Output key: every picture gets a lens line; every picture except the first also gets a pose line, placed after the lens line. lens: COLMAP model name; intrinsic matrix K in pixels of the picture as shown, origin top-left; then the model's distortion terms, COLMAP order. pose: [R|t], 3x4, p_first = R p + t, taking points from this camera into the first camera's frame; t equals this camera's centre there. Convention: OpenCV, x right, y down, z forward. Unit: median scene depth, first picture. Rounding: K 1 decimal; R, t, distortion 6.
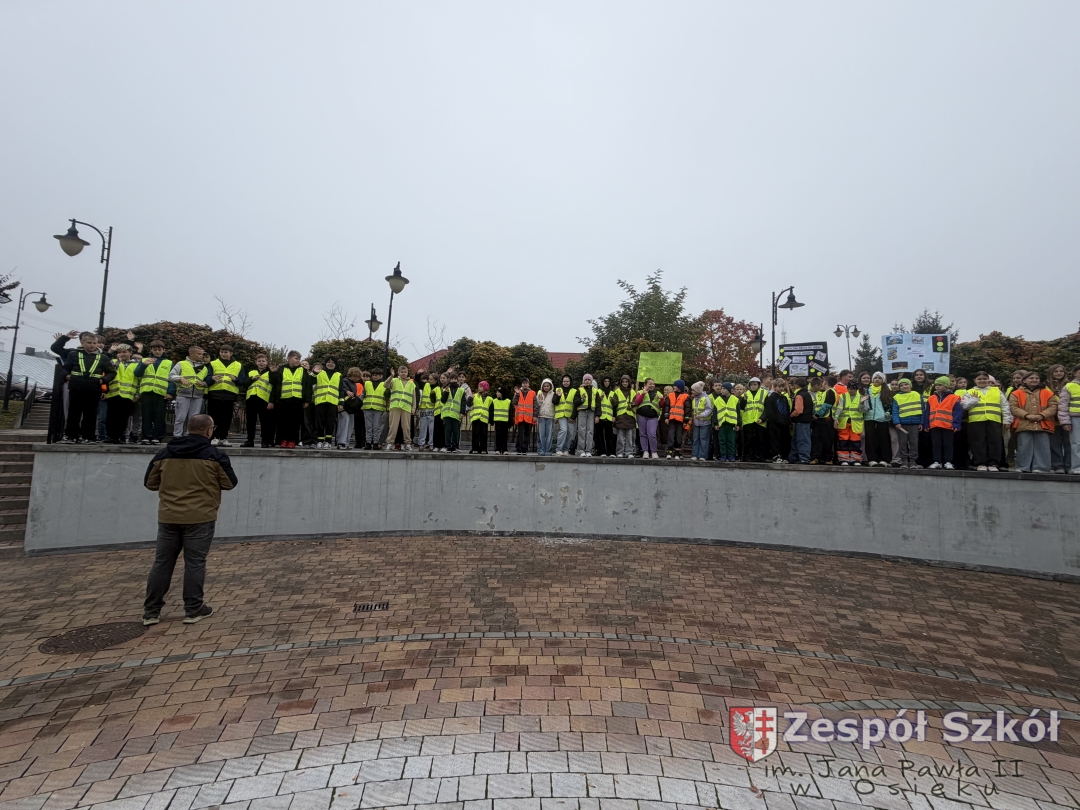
lens RADIAL K [[469.0, 0, 540.0], [0, 469.0, 405.0], [0, 0, 1]] dist [0.000479, -0.000498]
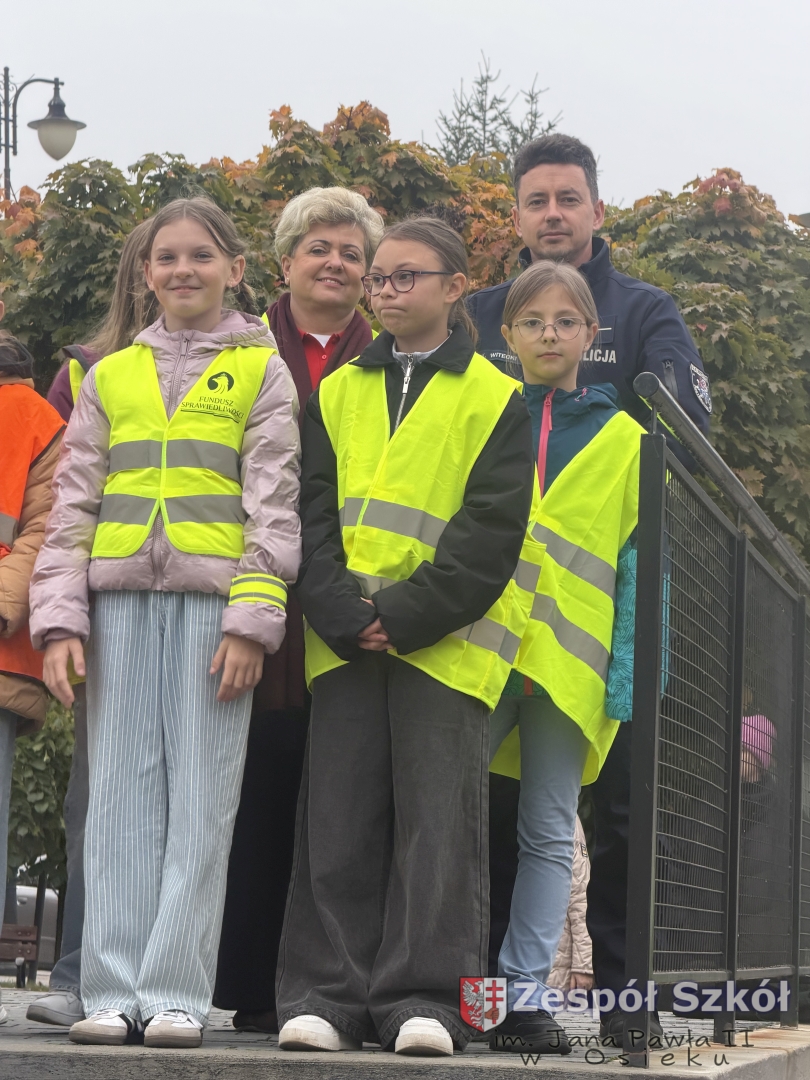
lens RADIAL K [[3300.0, 0, 405.0], [0, 3300.0, 540.0], [0, 0, 1]] dist [0.055937, 0.504823]
pose [[0.813420, 0.069581, 0.577500, 0.586121], [-0.063788, 0.997502, -0.030340, 0.029406], [-0.578169, -0.012158, 0.815826, 0.166113]]
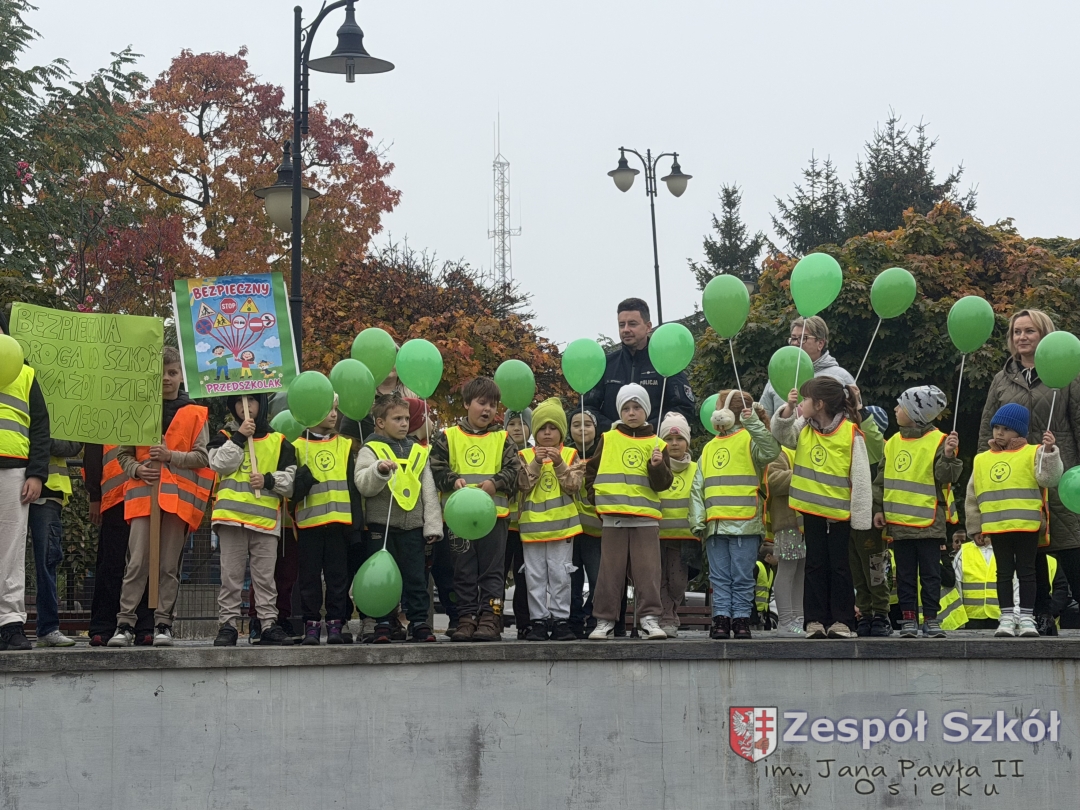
lens RADIAL K [[1984.5, 0, 531.4], [0, 1984.5, 411.8], [0, 0, 1]] dist [0.129063, -0.026552]
pose [[0.886753, 0.008051, 0.462174, 0.156432], [-0.003237, 0.999932, -0.011208, 0.002568], [-0.462232, 0.008443, 0.886719, -0.112649]]
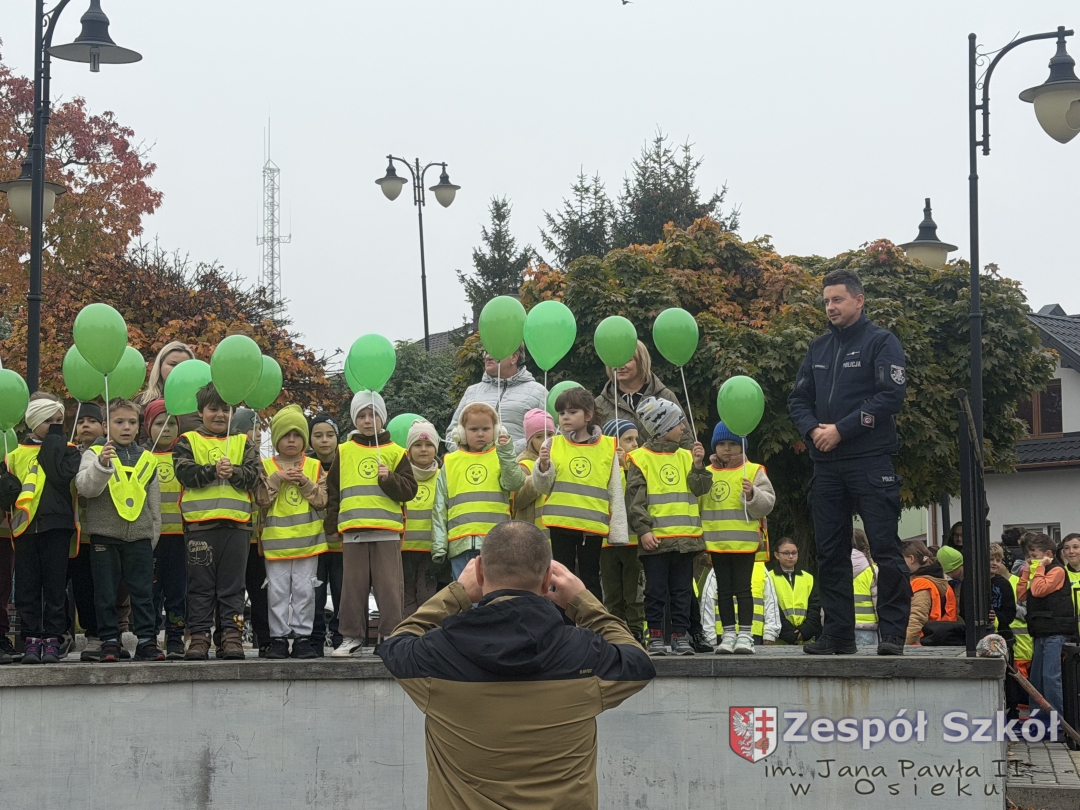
lens RADIAL K [[1984.5, 0, 531.4], [0, 1984.5, 411.8], [0, 0, 1]] dist [0.129063, -0.026552]
pose [[0.827407, 0.024749, 0.561057, 0.191727], [-0.017465, 0.999679, -0.018340, 0.003431], [-0.561331, 0.005376, 0.827574, -0.080981]]
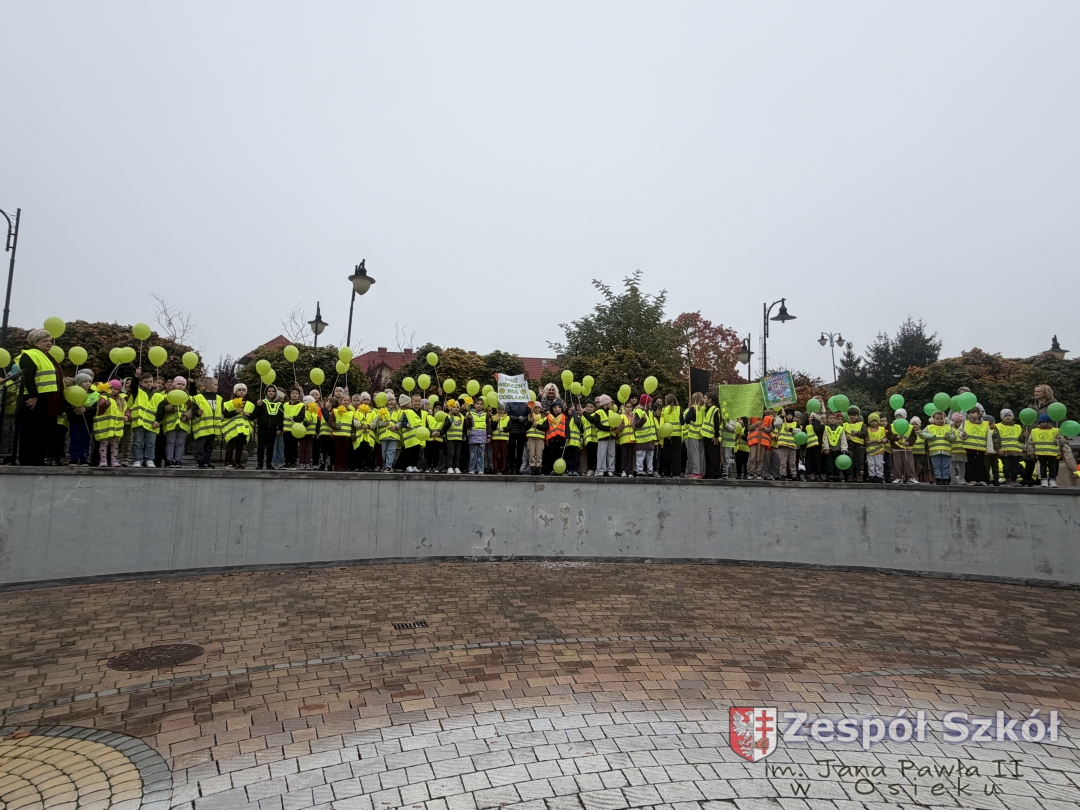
lens RADIAL K [[565.8, 0, 540.0], [0, 565.8, 405.0], [0, 0, 1]] dist [-0.000520, 0.000767]
pose [[0.994029, 0.004675, 0.109012, -0.140292], [-0.002176, 0.999732, -0.023029, -0.008649], [-0.109091, 0.022654, 0.993774, -0.157934]]
